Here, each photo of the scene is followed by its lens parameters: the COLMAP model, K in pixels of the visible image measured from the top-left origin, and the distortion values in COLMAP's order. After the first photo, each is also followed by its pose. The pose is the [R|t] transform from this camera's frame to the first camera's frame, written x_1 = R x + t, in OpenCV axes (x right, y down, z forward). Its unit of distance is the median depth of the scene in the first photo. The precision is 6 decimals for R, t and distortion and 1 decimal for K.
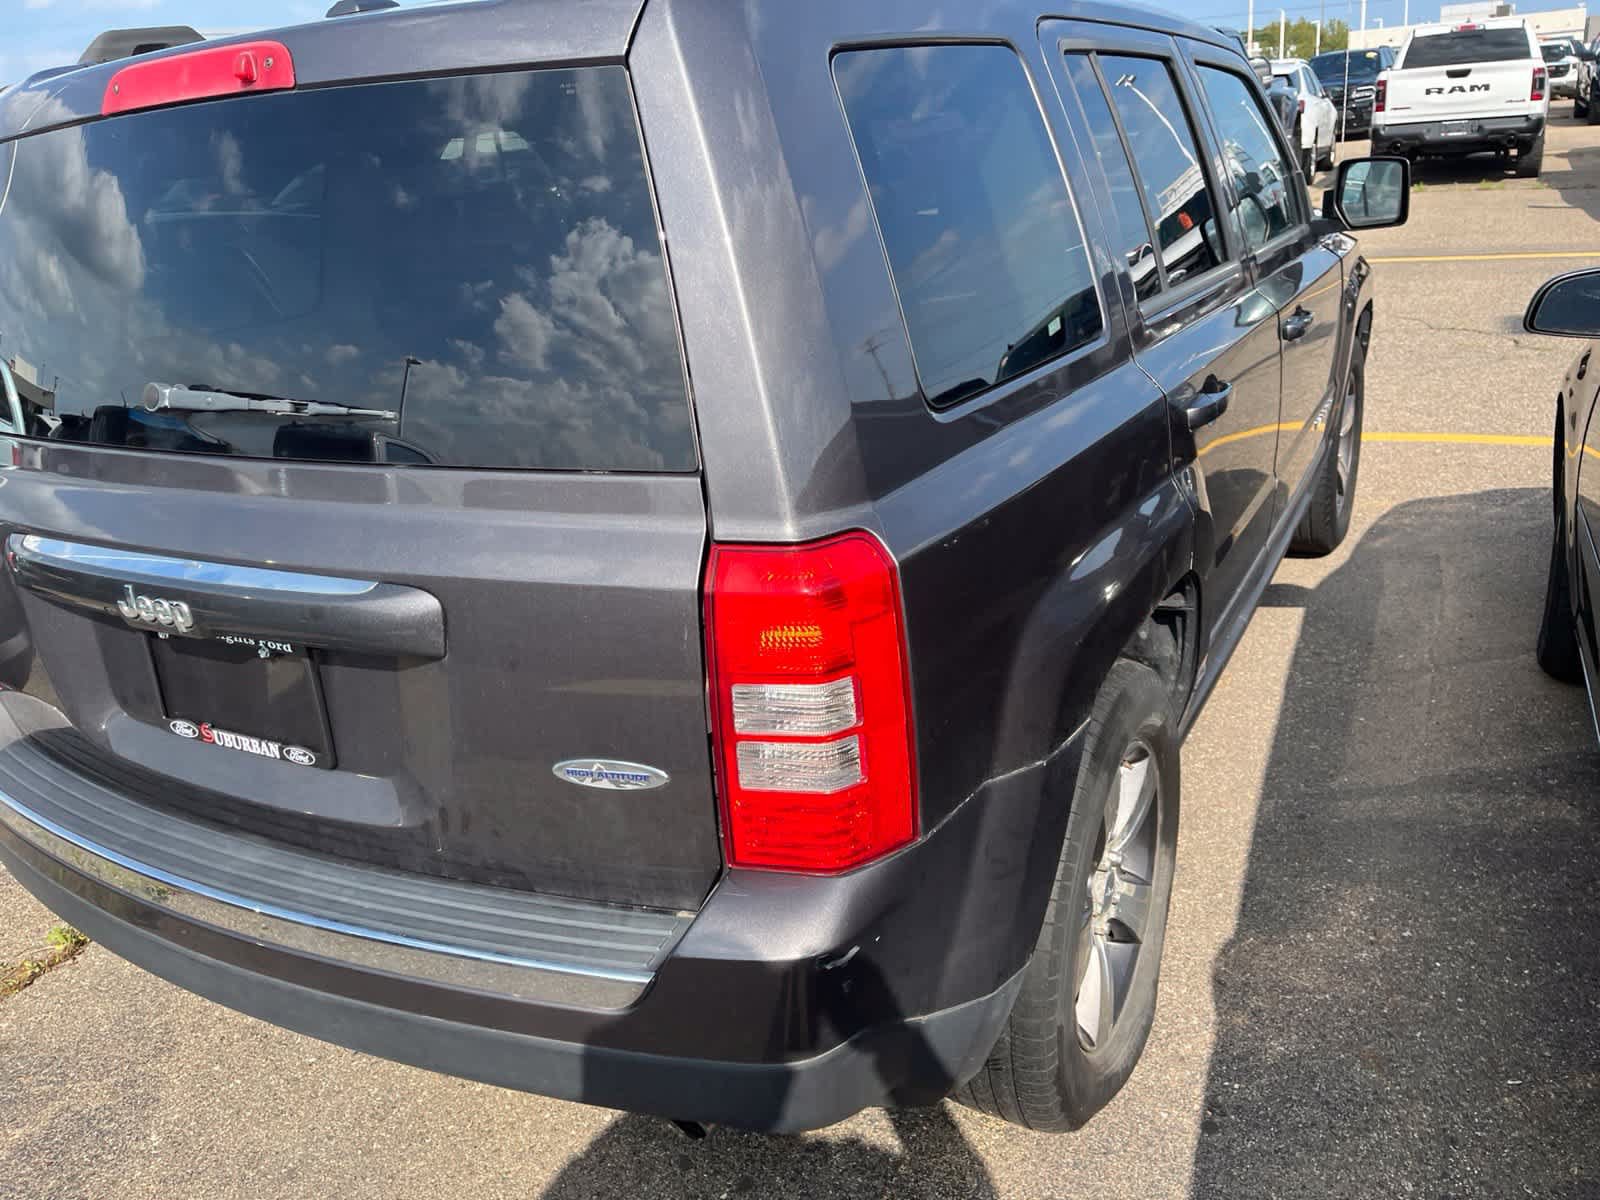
lens RADIAL K [[1060.9, 0, 841.0], [0, 1060.9, 527.5], [0, 0, 1]] dist [0.051910, -0.049744]
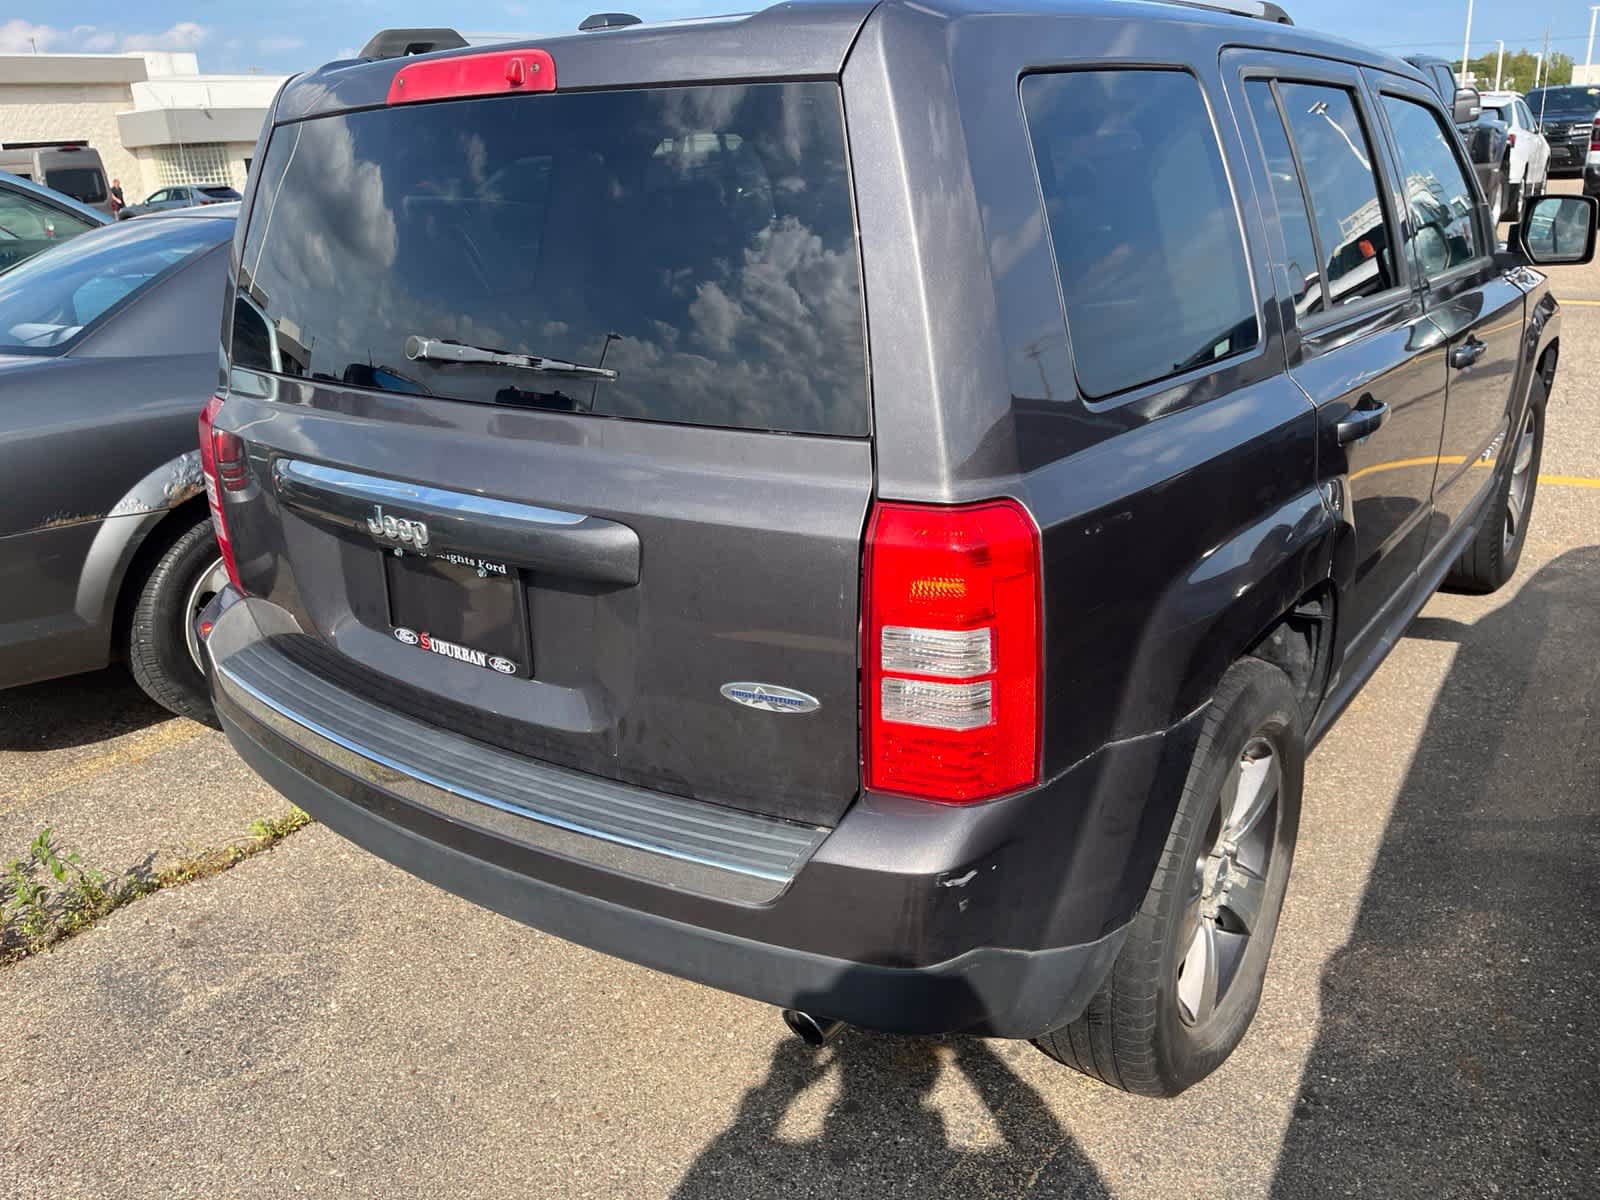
lens RADIAL K [[1332.6, 0, 825.5], [0, 1332.6, 595.0], [0, 0, 1]] dist [0.079750, -0.142421]
pose [[0.988510, 0.083292, -0.126133, 0.011378], [-0.086858, 0.995954, -0.023032, 0.127002], [0.123704, 0.033723, 0.991746, -0.346747]]
